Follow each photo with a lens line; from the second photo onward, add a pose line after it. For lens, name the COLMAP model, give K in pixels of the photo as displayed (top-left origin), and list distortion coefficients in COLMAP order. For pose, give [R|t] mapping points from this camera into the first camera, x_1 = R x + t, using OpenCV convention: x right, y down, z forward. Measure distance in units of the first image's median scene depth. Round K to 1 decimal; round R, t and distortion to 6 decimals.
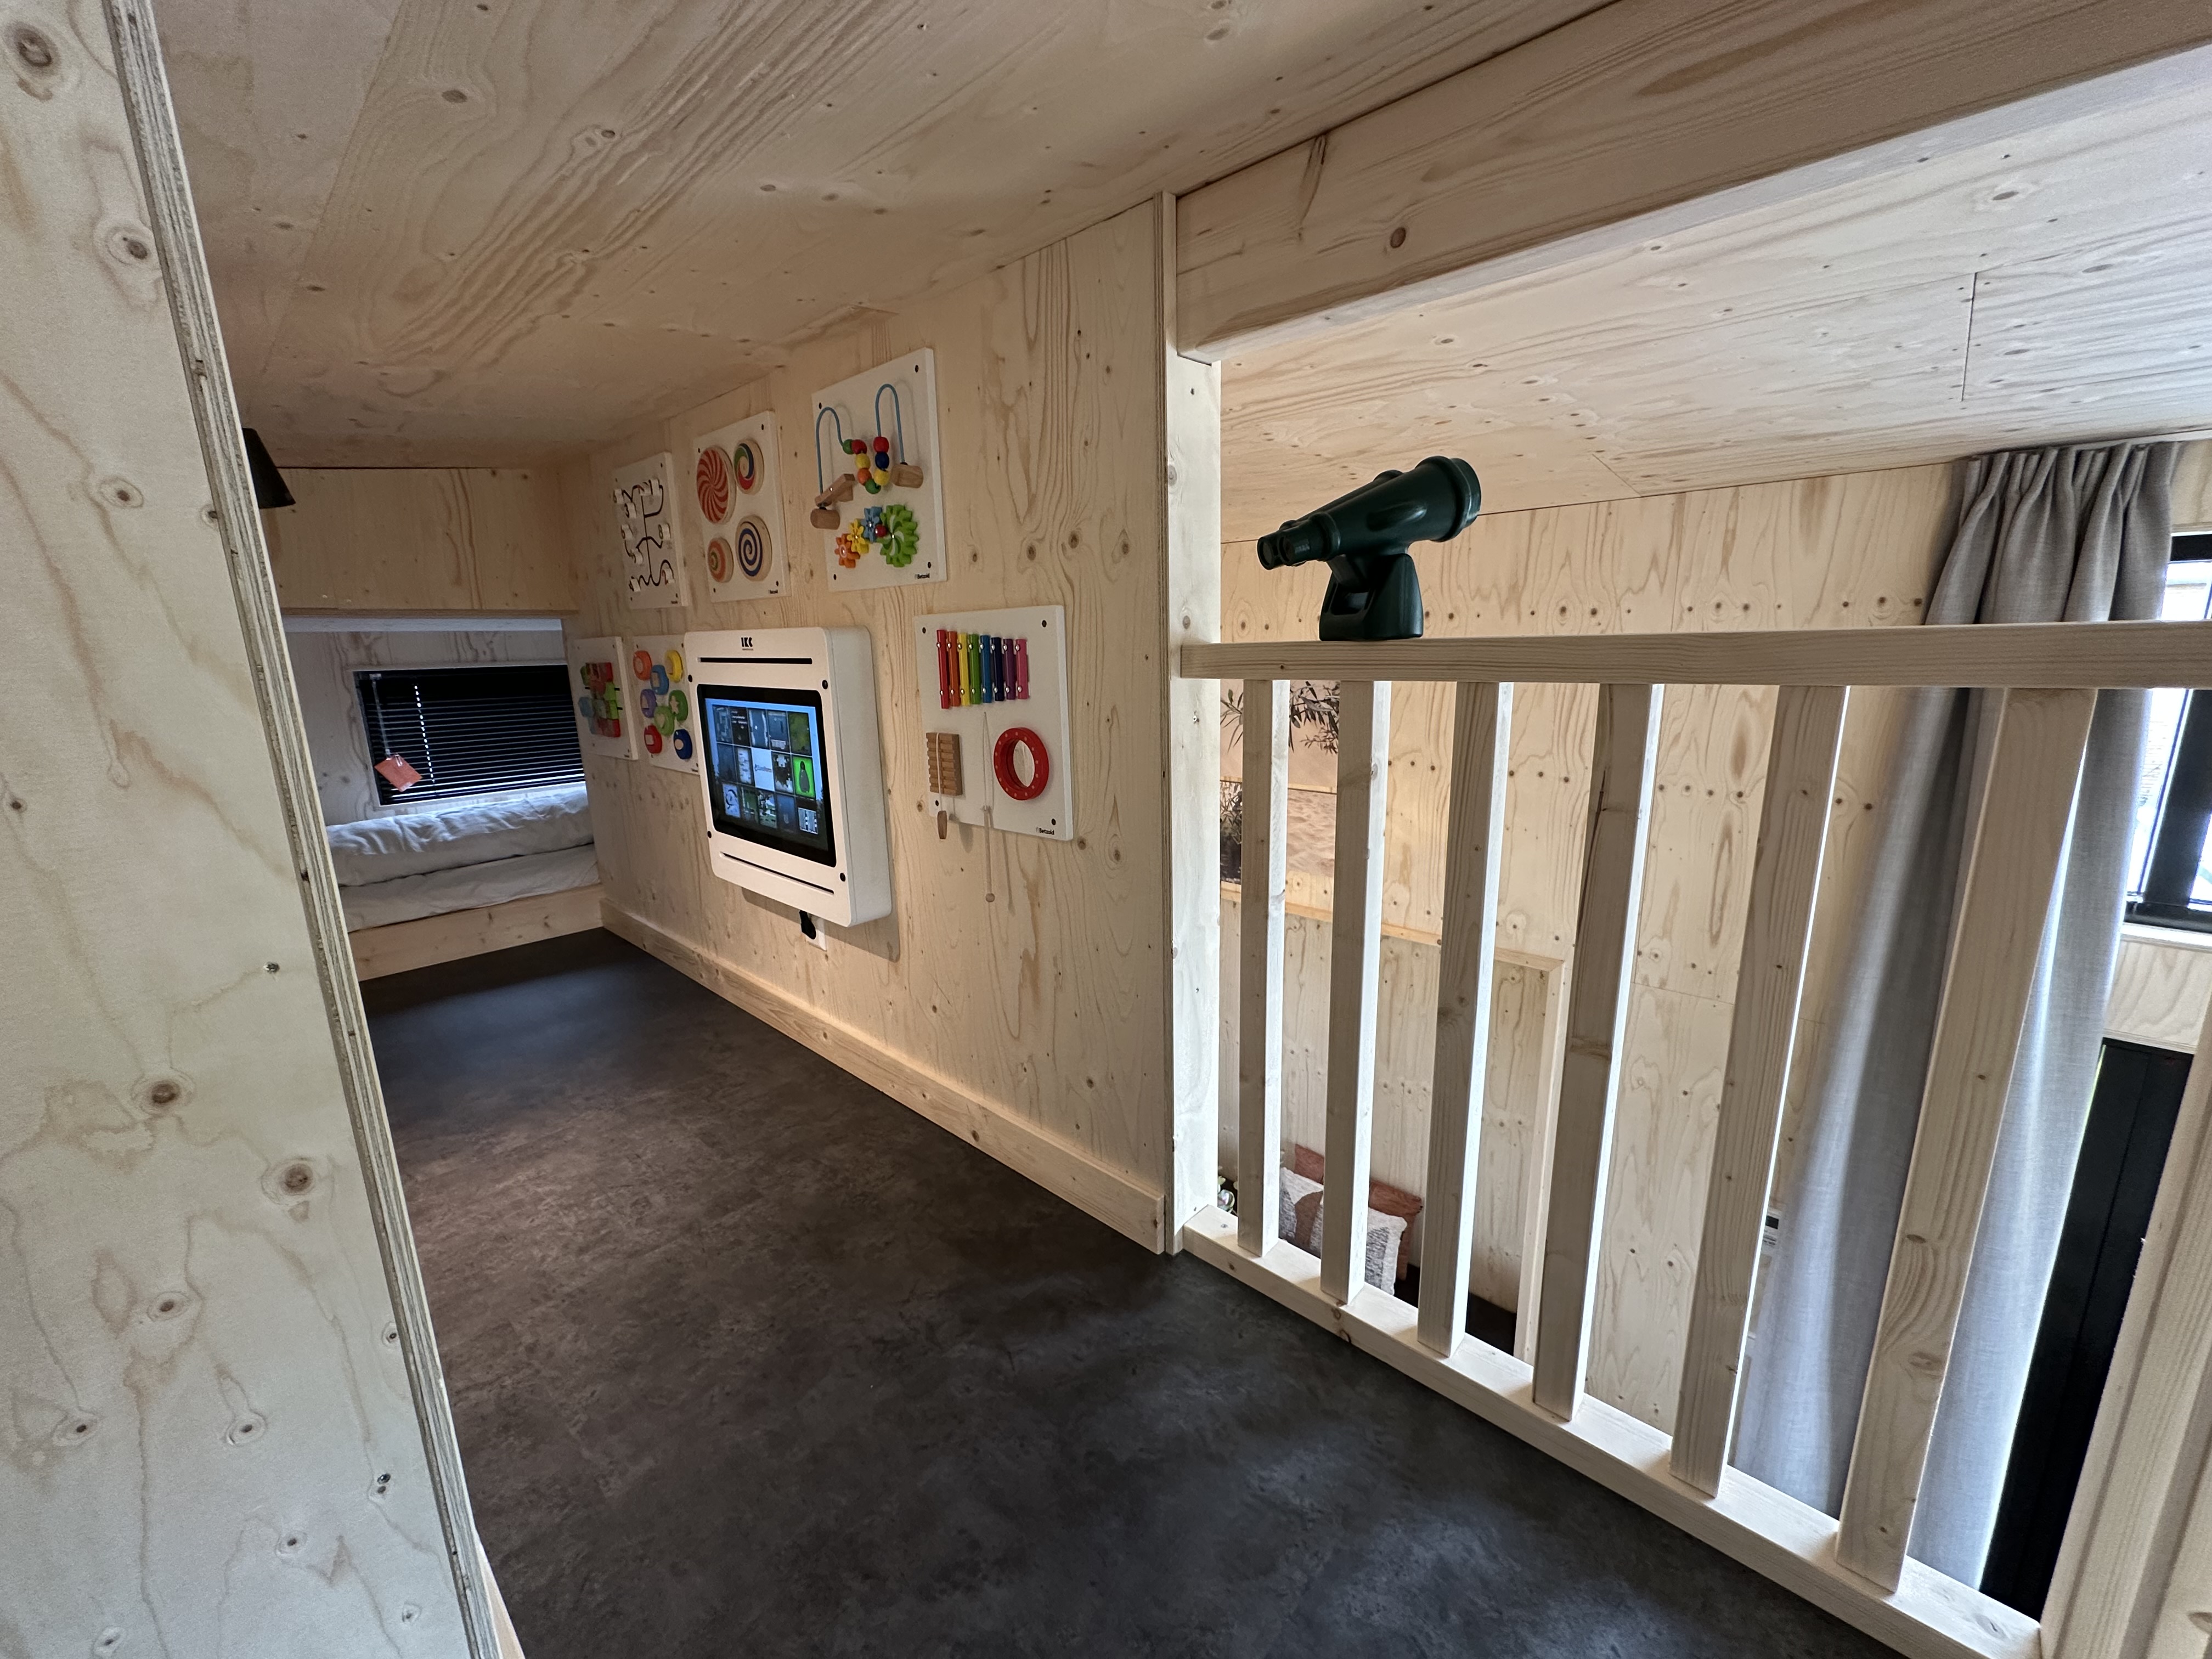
lens RADIAL K [[872.2, 0, 1108.4], [0, 872.2, 830.4], [0, 0, 1]] dist [0.000956, 0.000464]
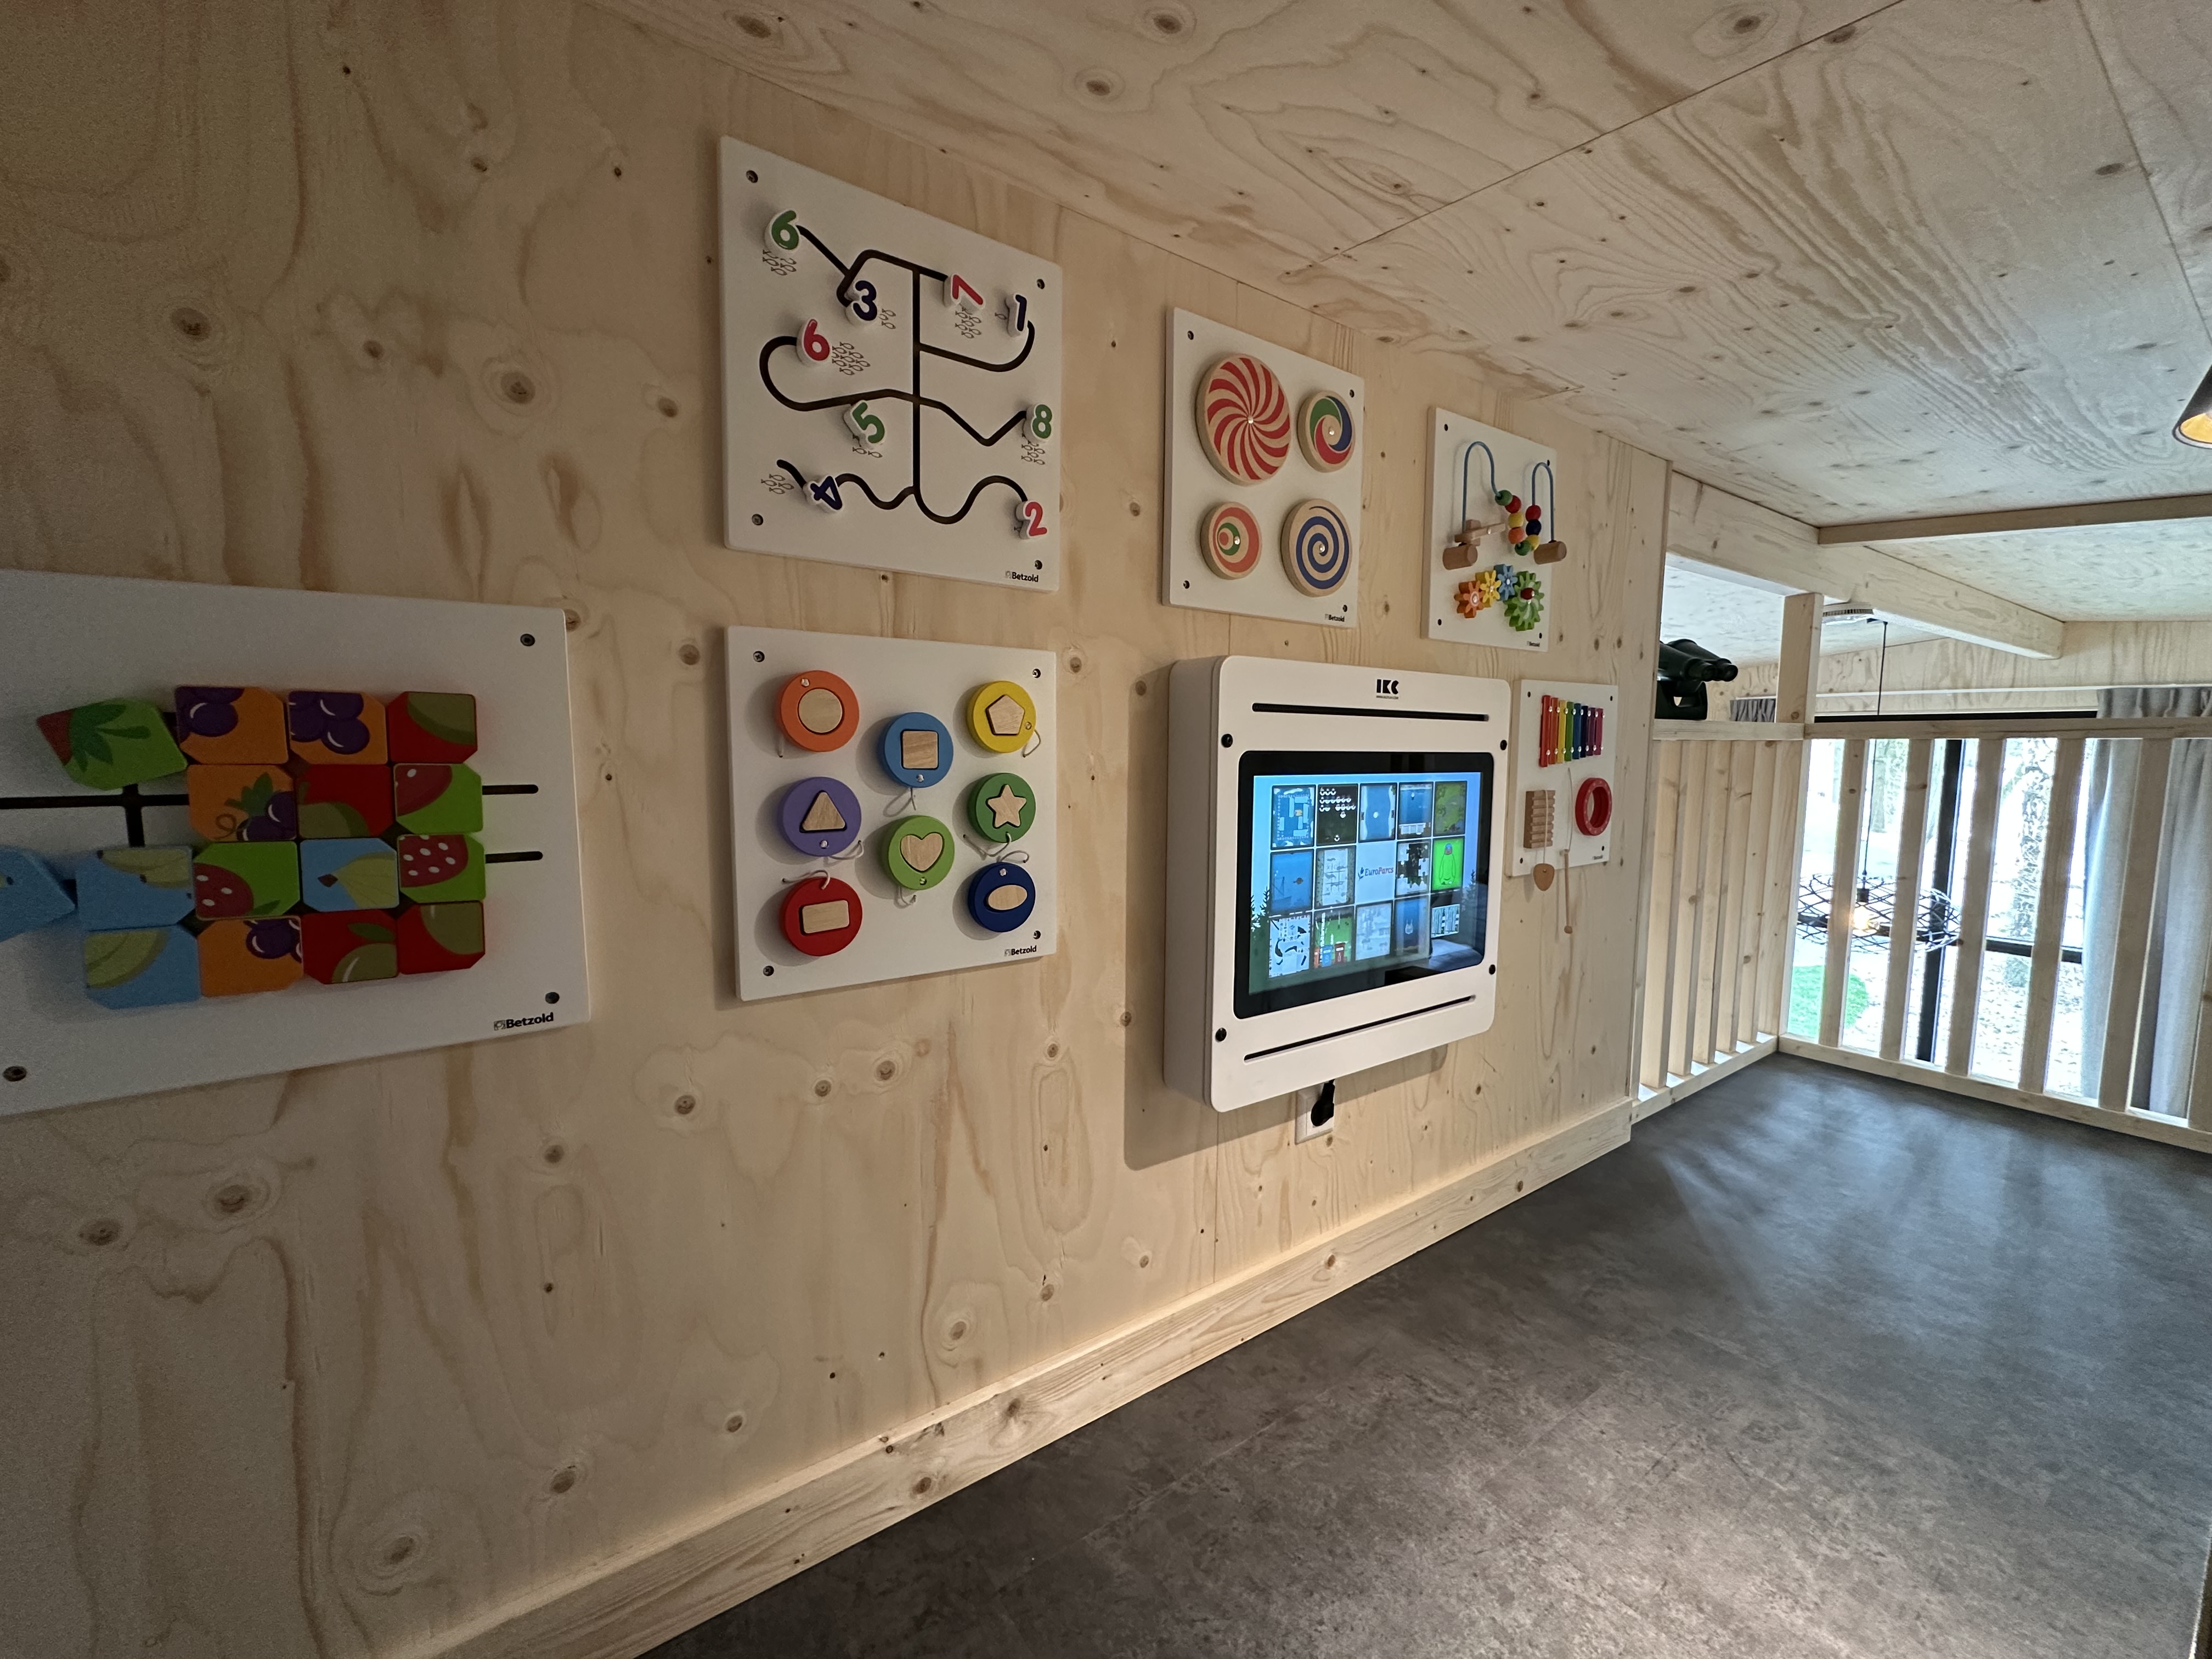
lens RADIAL K [[872.2, 0, 1108.5], [0, 872.2, 828.4], [0, 0, 1]] dist [0.000956, 0.000464]
pose [[0.214190, -0.068381, 0.974396, -1.363786], [0.201502, 0.979184, 0.024423, -0.200900], [-0.955782, 0.191112, 0.223510, 1.291048]]
